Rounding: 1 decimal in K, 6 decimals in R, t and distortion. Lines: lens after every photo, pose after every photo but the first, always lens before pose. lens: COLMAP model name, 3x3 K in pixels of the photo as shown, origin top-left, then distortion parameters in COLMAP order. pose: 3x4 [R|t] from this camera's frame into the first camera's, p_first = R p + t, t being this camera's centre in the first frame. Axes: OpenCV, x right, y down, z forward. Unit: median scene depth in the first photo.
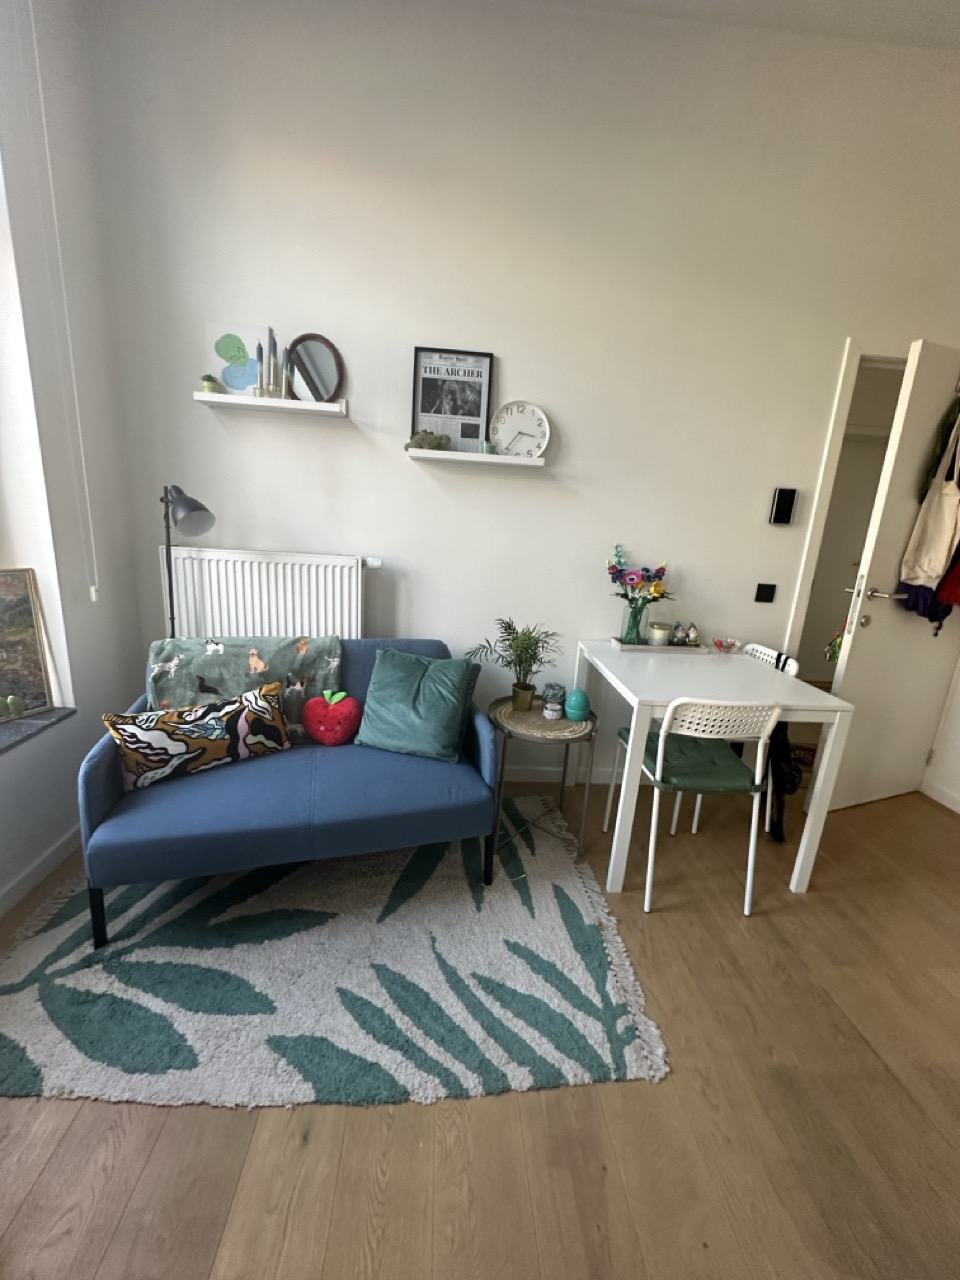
lens RADIAL K [[509.4, 0, 483.3], [0, 509.4, 638.9], [0, 0, 1]] dist [0.001089, 0.000500]
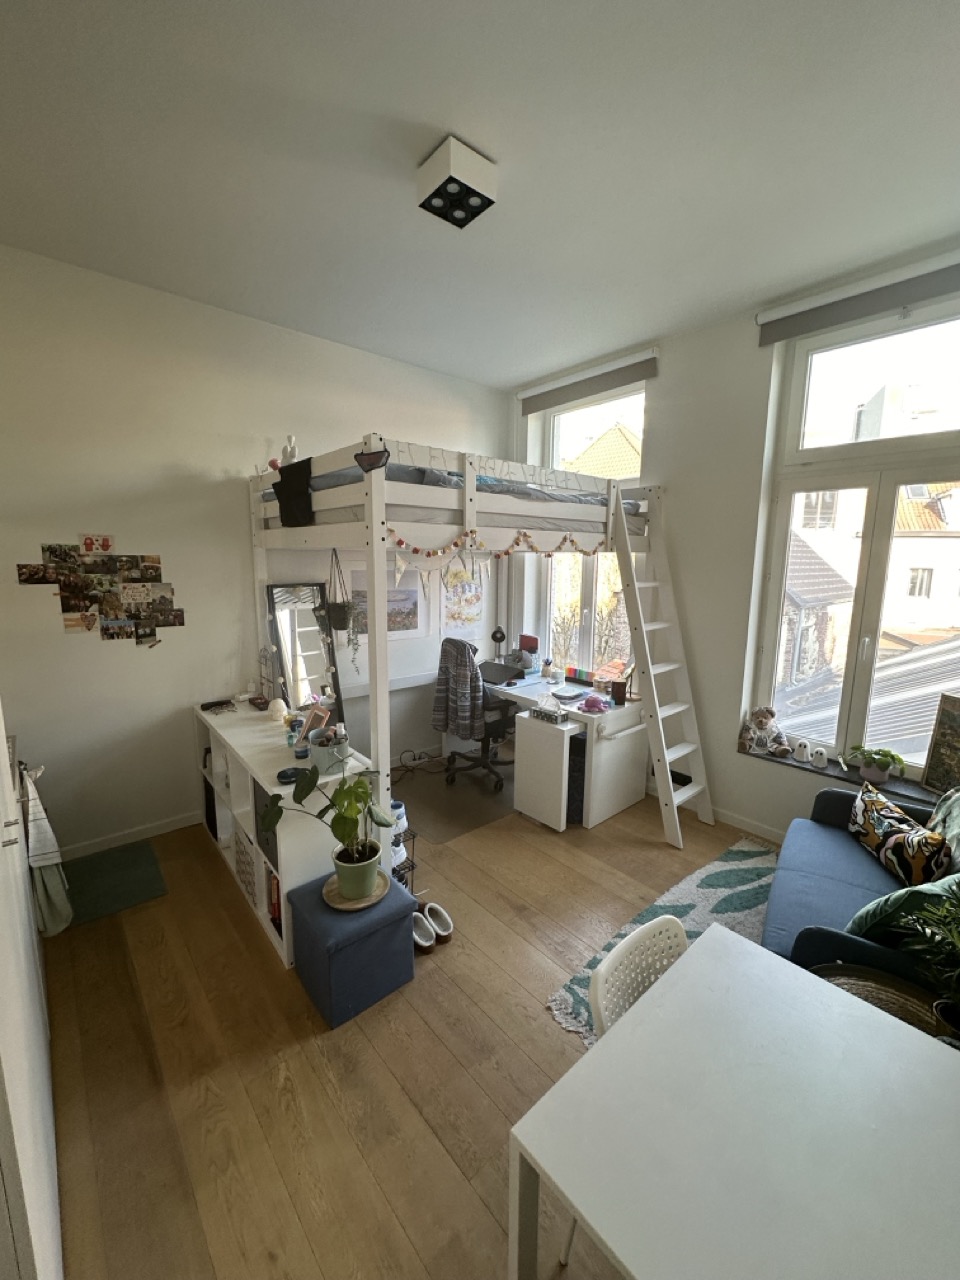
lens RADIAL K [[509.4, 0, 483.3], [0, 509.4, 638.9], [0, 0, 1]] dist [0.001089, 0.000500]
pose [[-0.792674, 0.028749, -0.608967, 1.082068], [-0.198498, 0.932286, 0.302393, -0.476062], [0.576425, 0.360578, -0.733293, 1.227542]]
